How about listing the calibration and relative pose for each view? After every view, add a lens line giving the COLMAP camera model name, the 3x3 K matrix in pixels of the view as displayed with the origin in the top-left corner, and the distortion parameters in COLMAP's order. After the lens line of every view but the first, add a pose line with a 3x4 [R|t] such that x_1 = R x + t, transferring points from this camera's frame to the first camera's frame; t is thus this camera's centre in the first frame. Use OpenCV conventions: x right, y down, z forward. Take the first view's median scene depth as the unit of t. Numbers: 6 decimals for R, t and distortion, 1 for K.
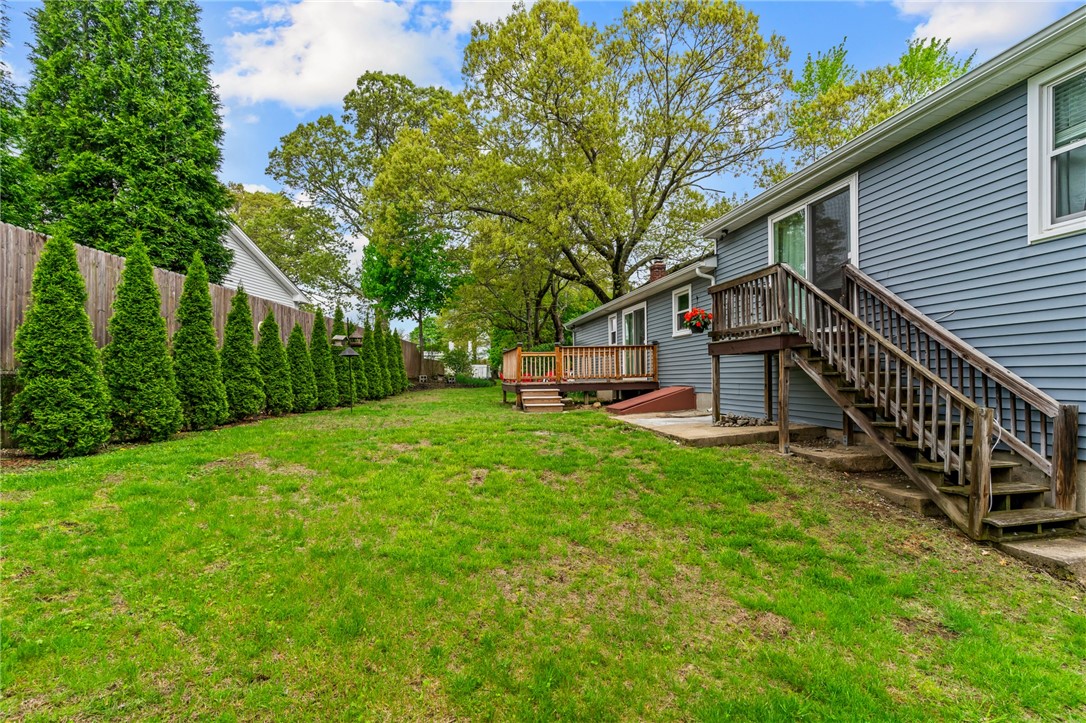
lens RADIAL K [[531.4, 0, 553.1], [0, 531.4, 378.0], [0, 0, 1]] dist [0.004539, -0.000628]
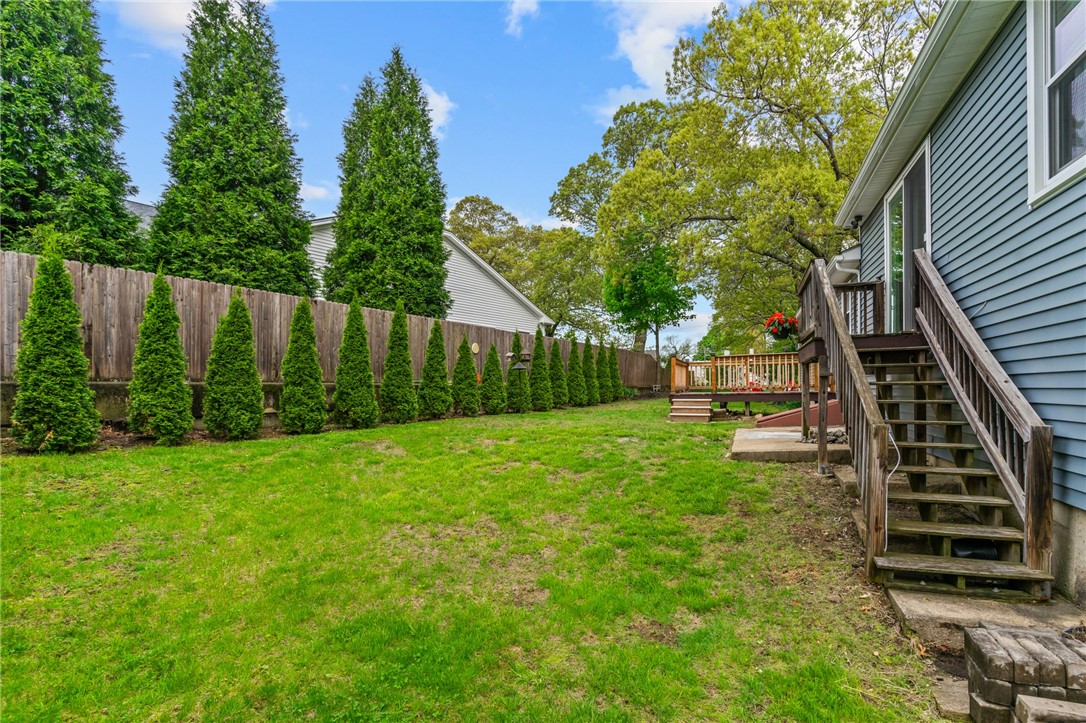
lens RADIAL K [[531.4, 0, 547.3], [0, 531.4, 384.5], [0, 0, 1]] dist [0.004539, -0.000628]
pose [[0.841910, -0.000175, -0.539619, 0.526446], [-0.002947, 0.999984, -0.004921, -0.001185], [0.539611, 0.005734, 0.841895, 0.010462]]
